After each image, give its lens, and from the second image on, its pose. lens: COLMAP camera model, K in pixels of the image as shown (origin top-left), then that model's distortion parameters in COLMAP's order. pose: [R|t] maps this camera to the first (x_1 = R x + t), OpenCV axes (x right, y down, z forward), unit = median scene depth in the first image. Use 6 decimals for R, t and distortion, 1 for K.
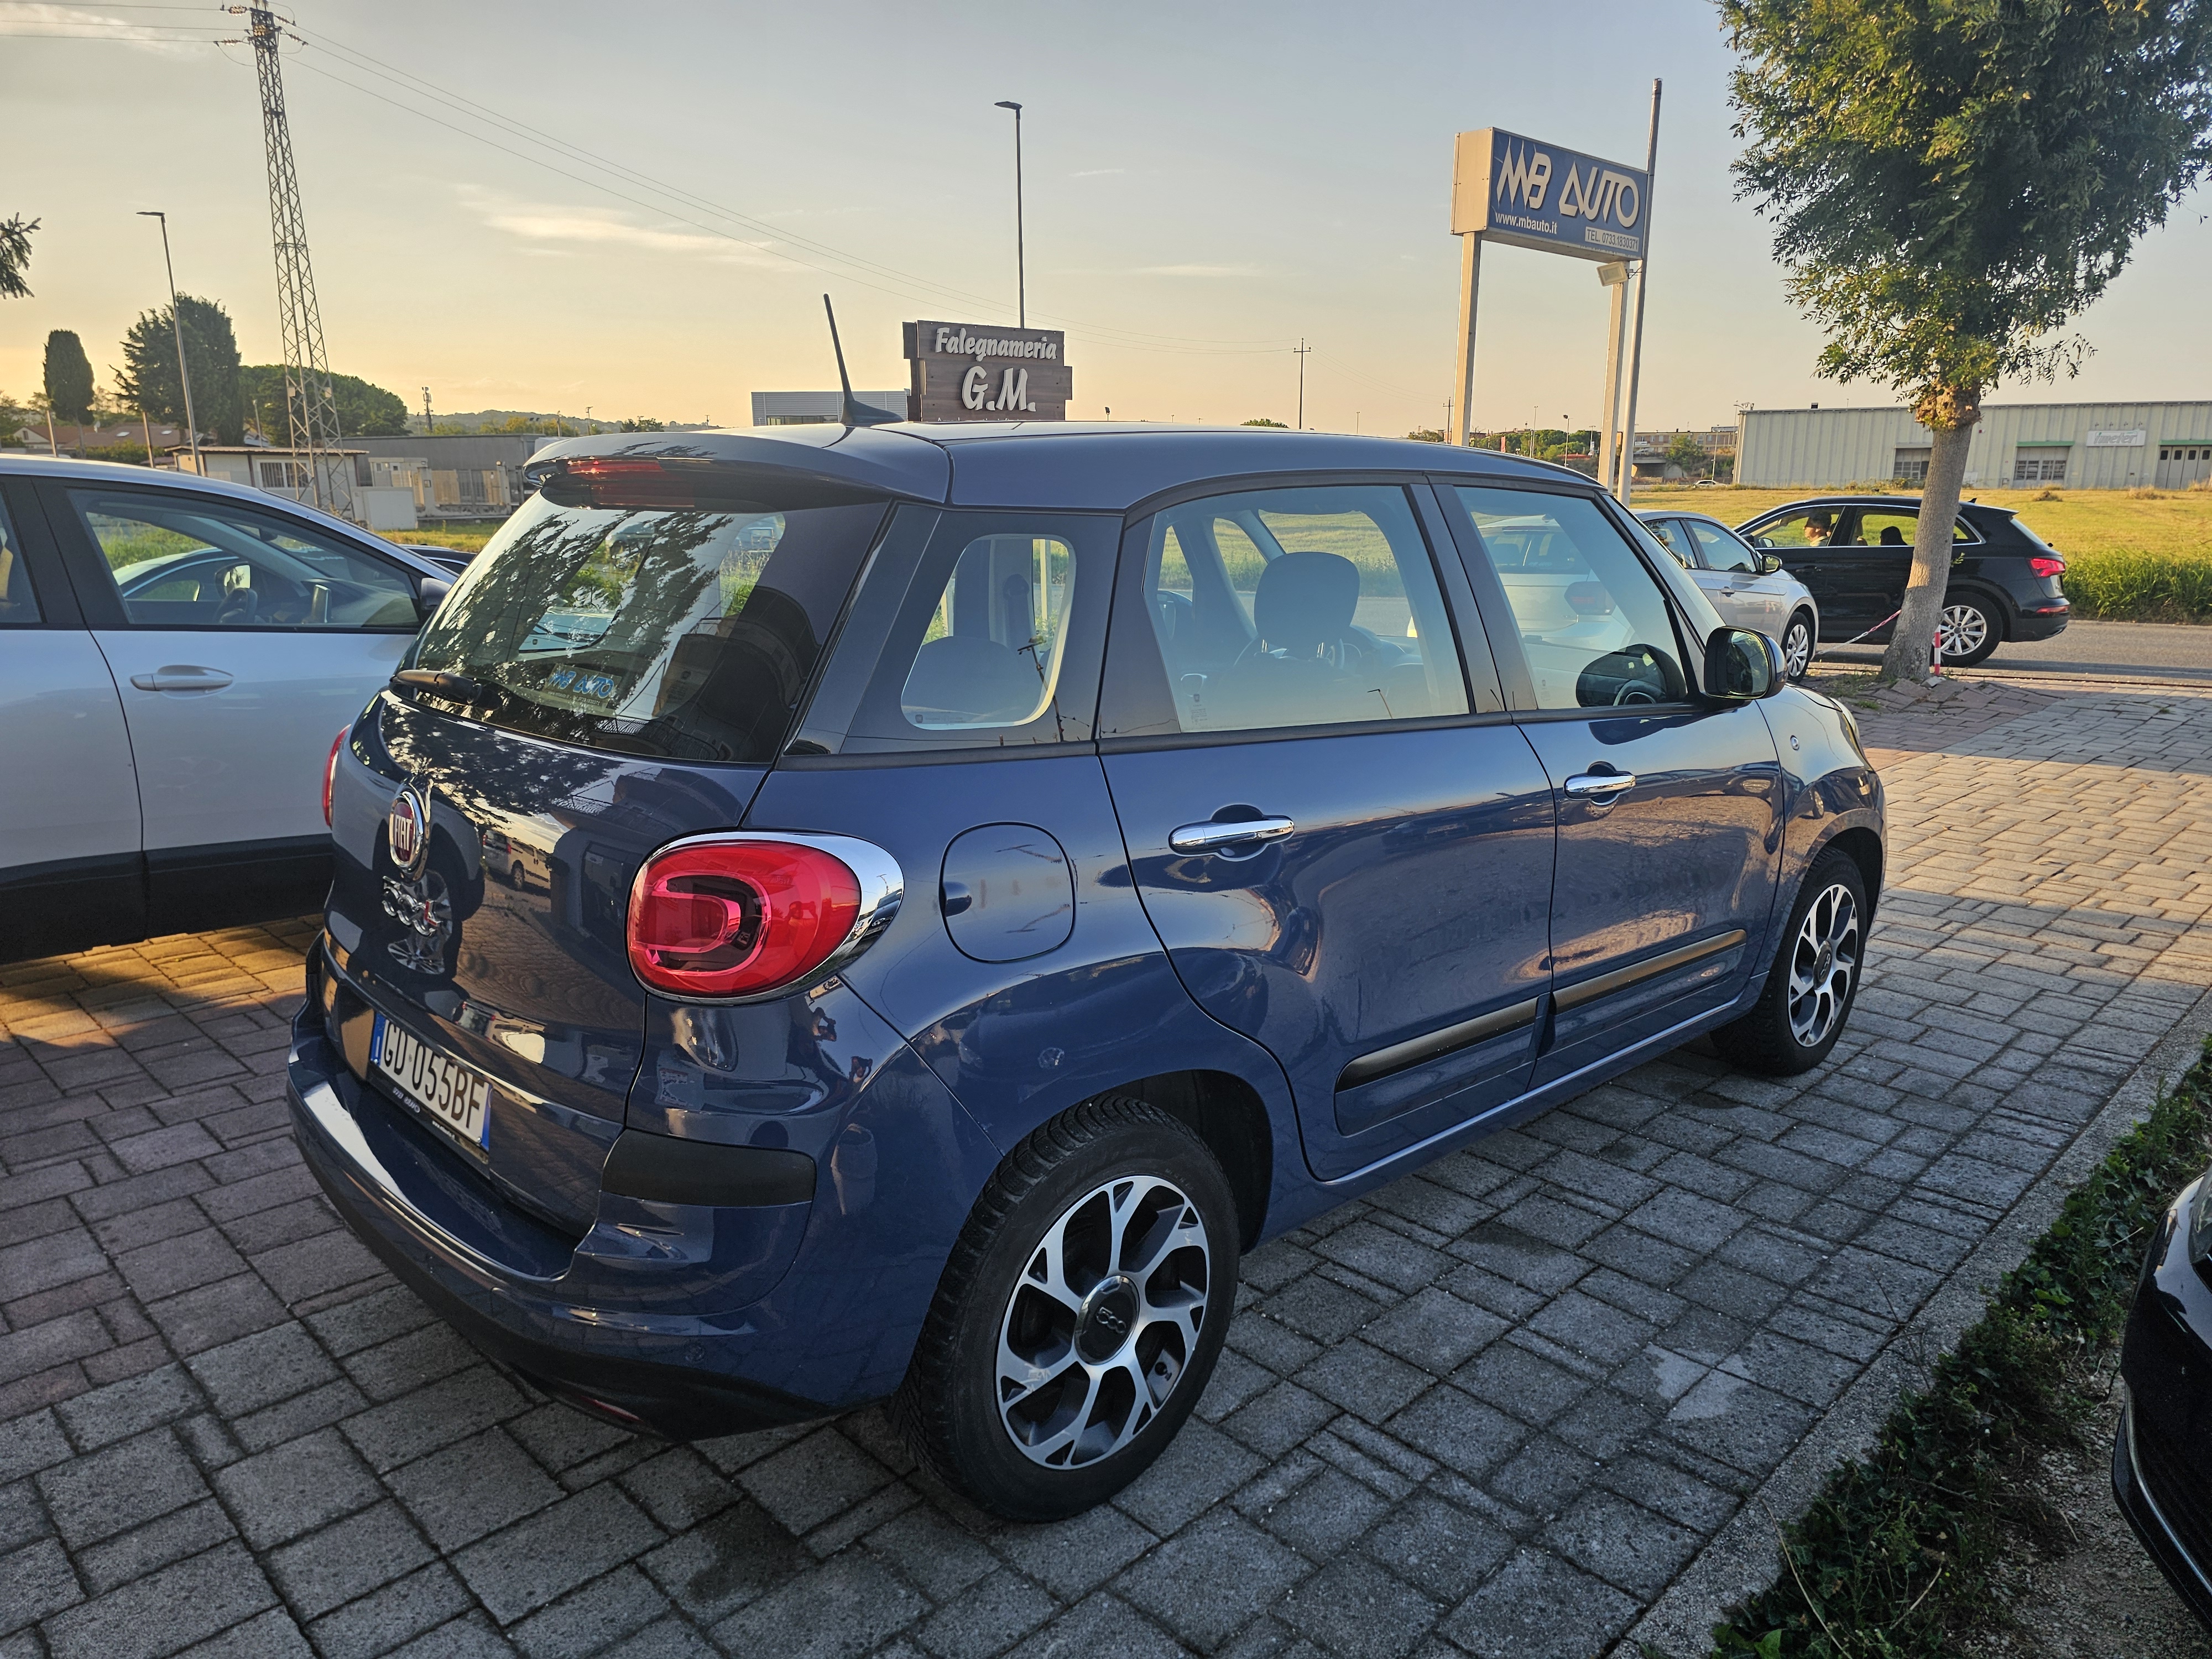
lens RADIAL K [[1468.5, 0, 1115.7], [0, 1468.5, 839.5], [0, 0, 1]] dist [0.063456, -0.062614]
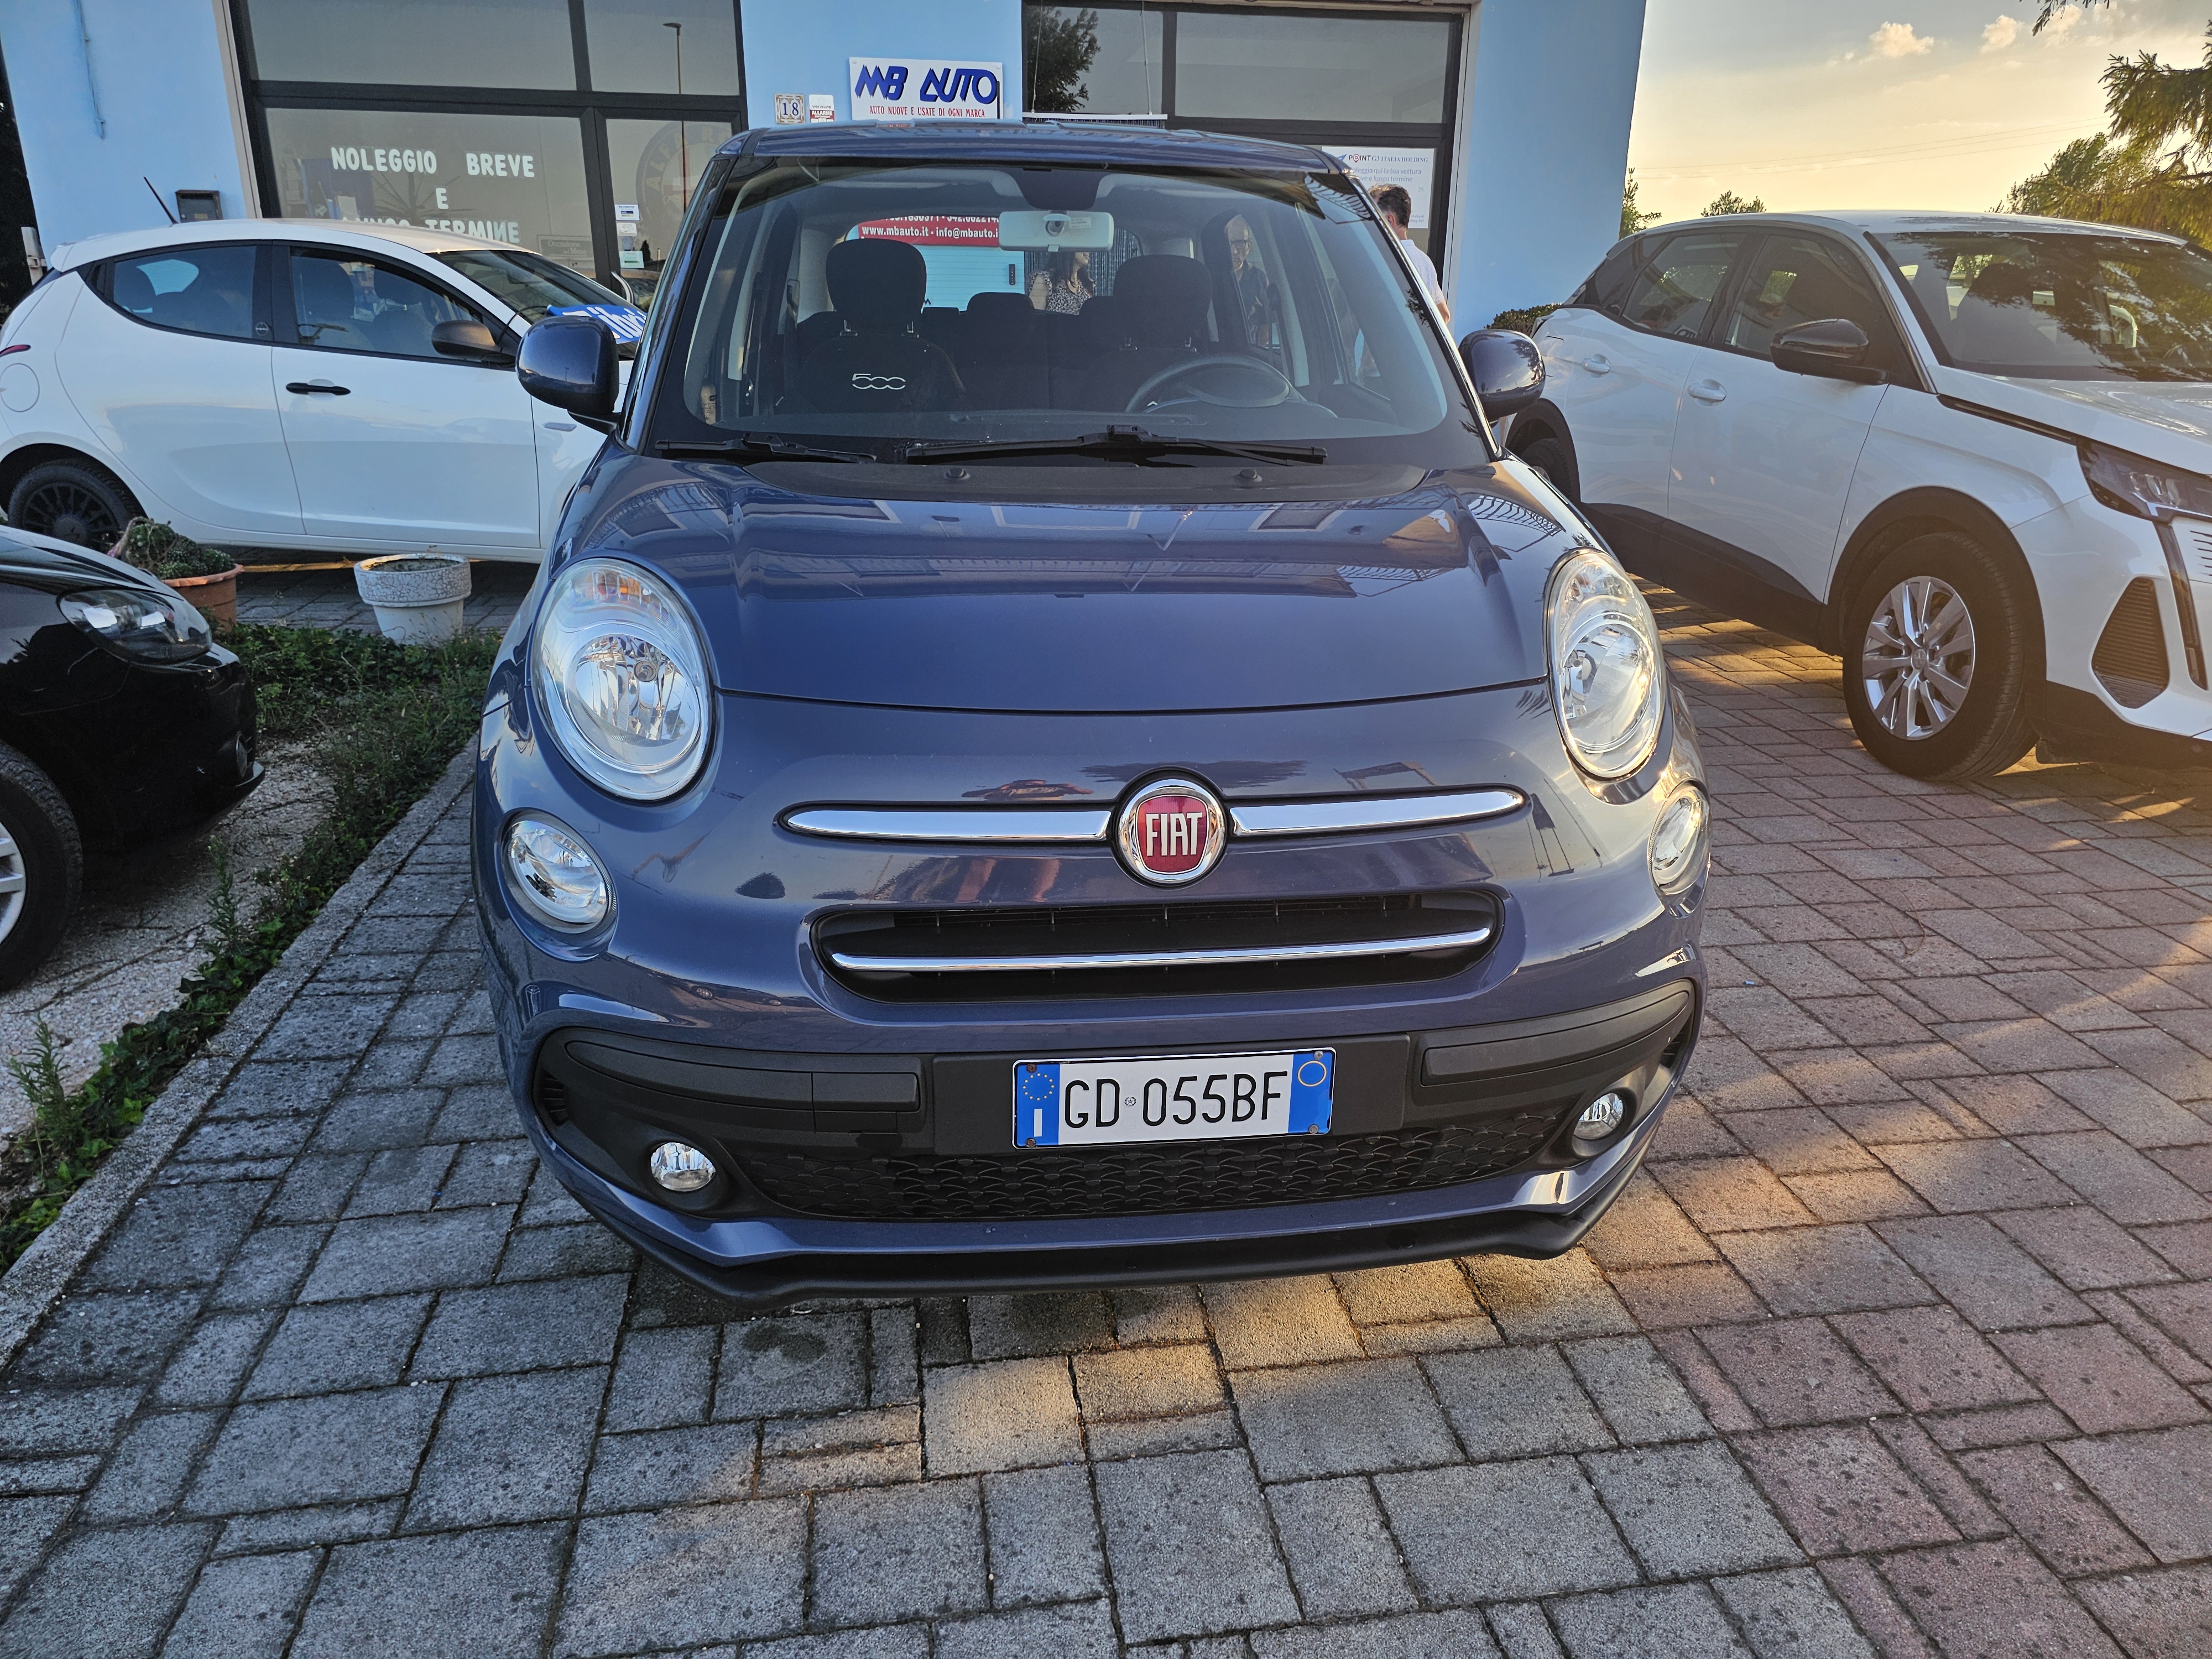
lens RADIAL K [[1498.6, 0, 1131.3], [0, 1498.6, 808.4], [0, 0, 1]] dist [0.051817, -0.054015]
pose [[-0.582924, 0.253309, -0.772032, 0.885214], [-0.202486, 0.874898, 0.439948, -0.312452], [0.786892, 0.412781, -0.458707, 1.595841]]
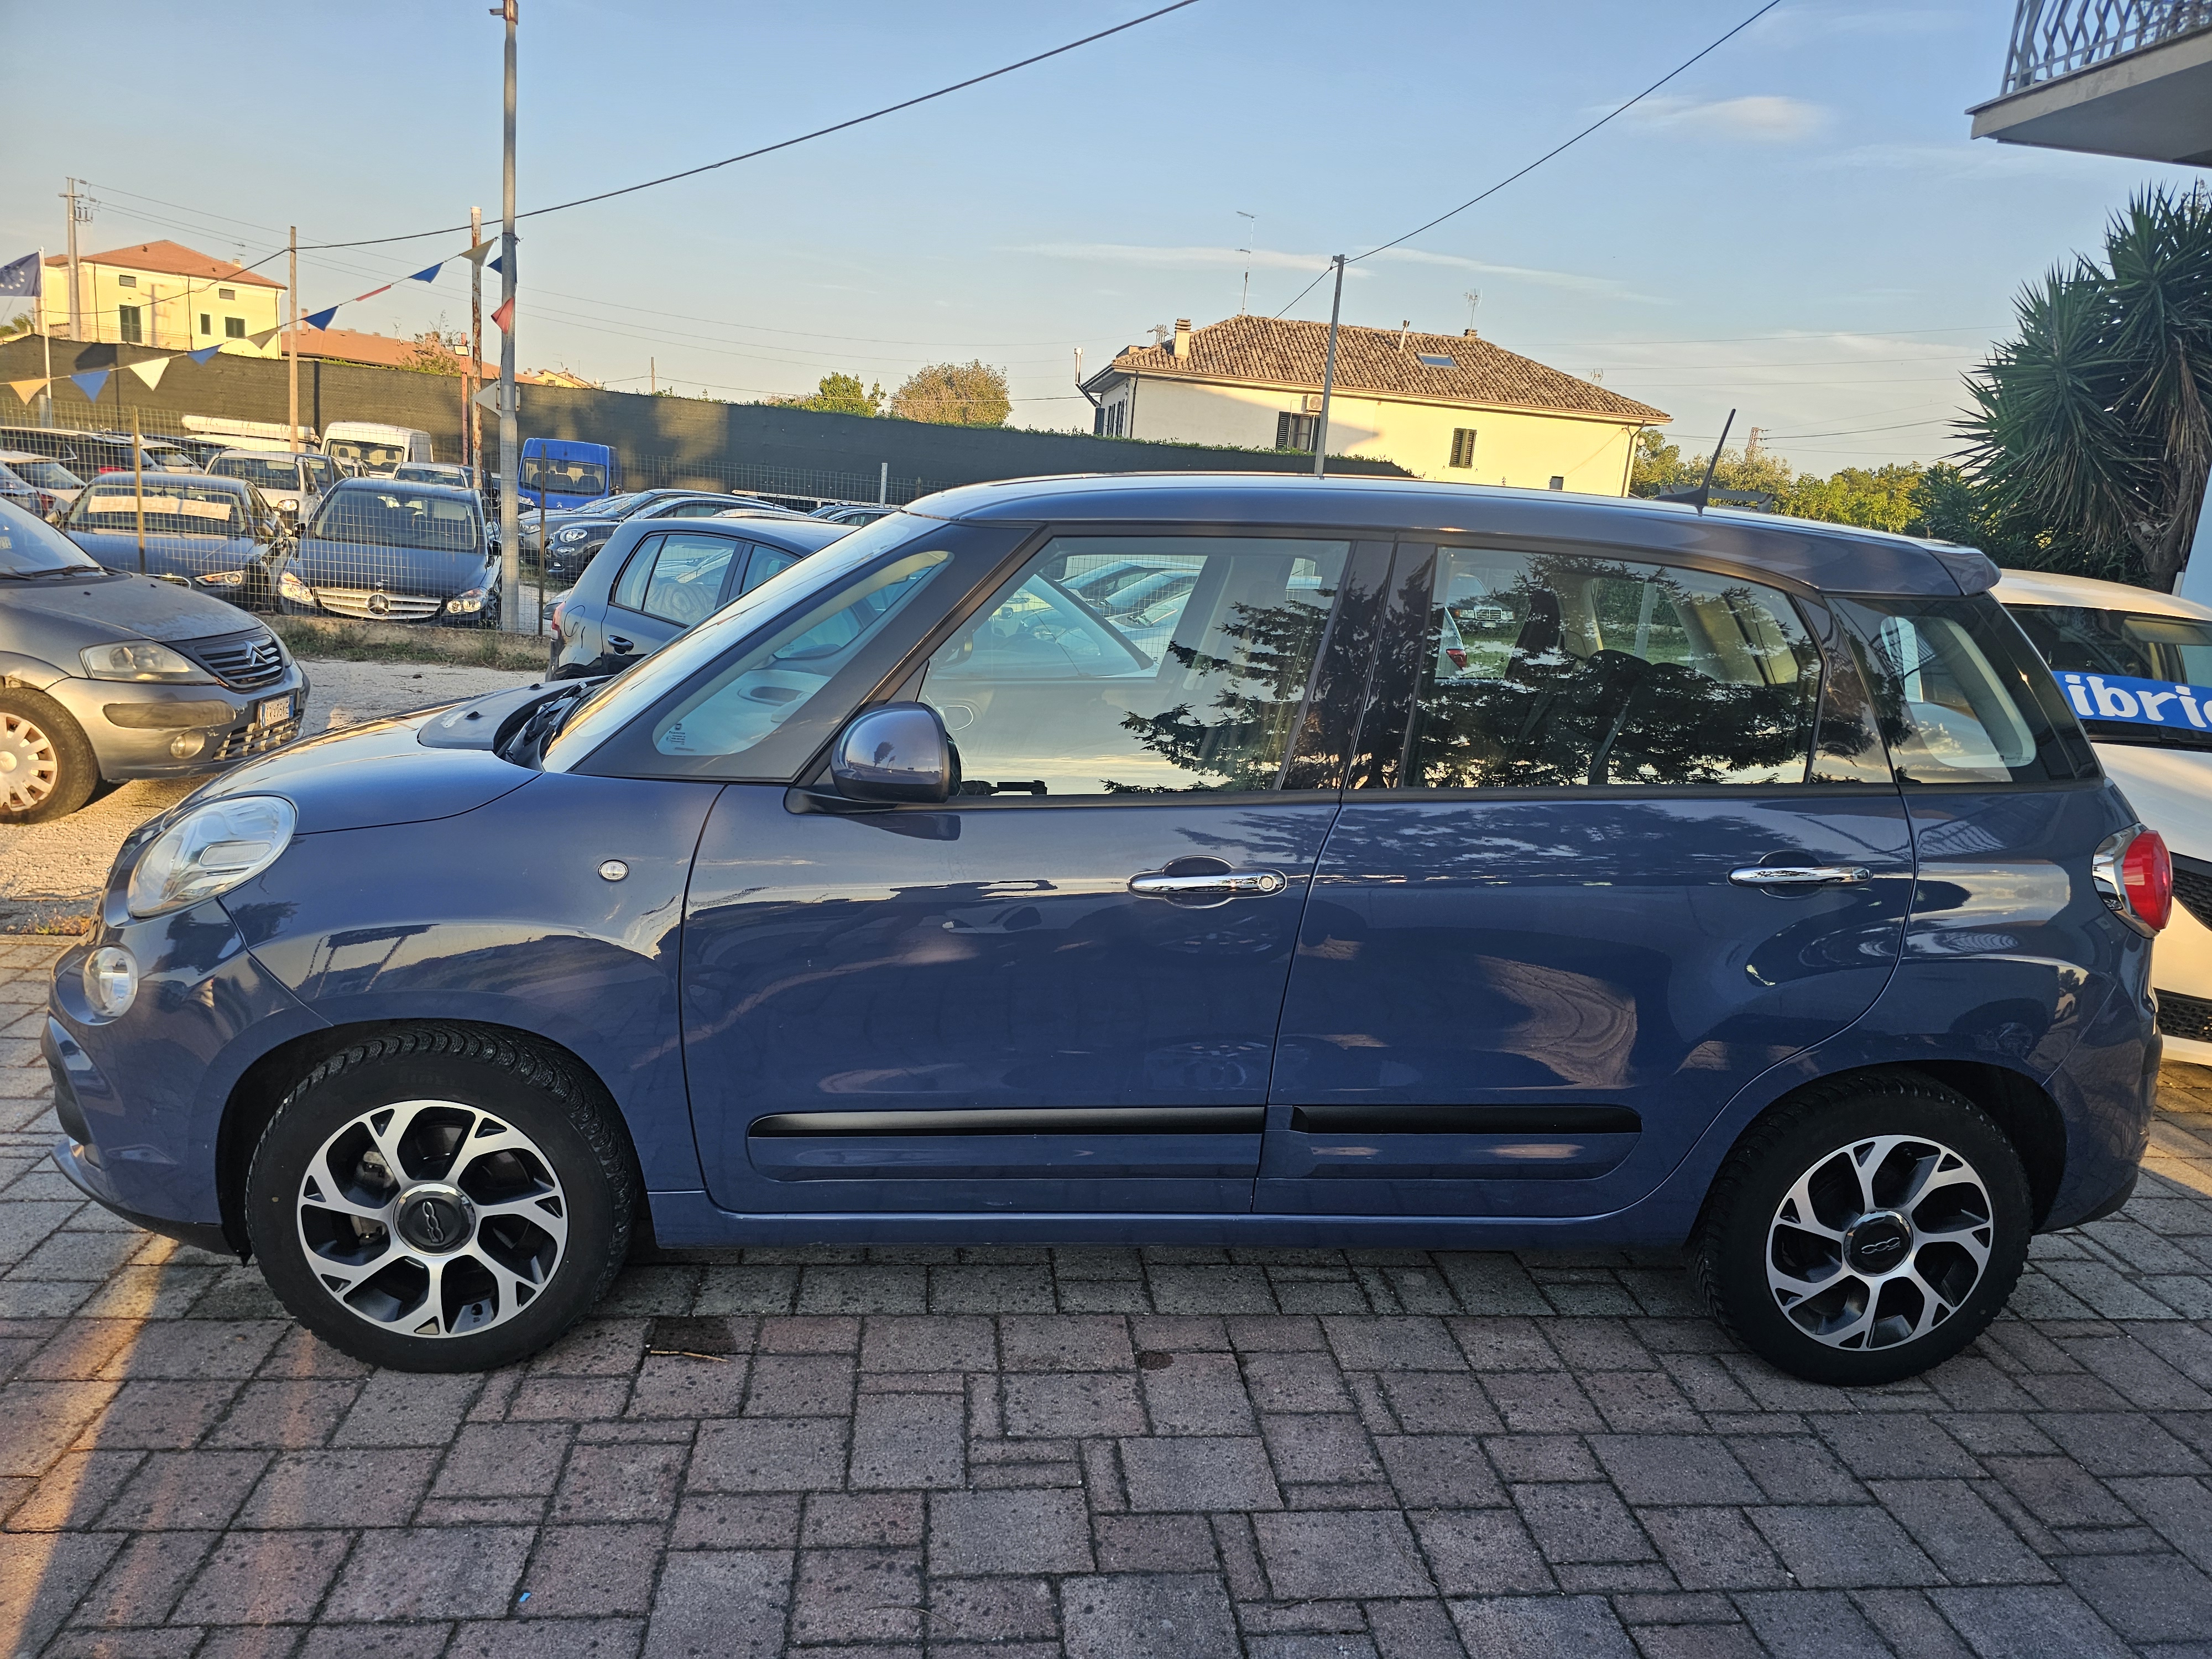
lens RADIAL K [[1473.9, 0, 1112.1], [0, 1473.9, 864.5], [0, 0, 1]] dist [0.048468, -0.047353]
pose [[-0.775248, -0.208359, 0.596303, -0.440426], [0.071980, 0.908739, 0.411110, -0.410883], [-0.627542, 0.361634, -0.689501, 1.676892]]
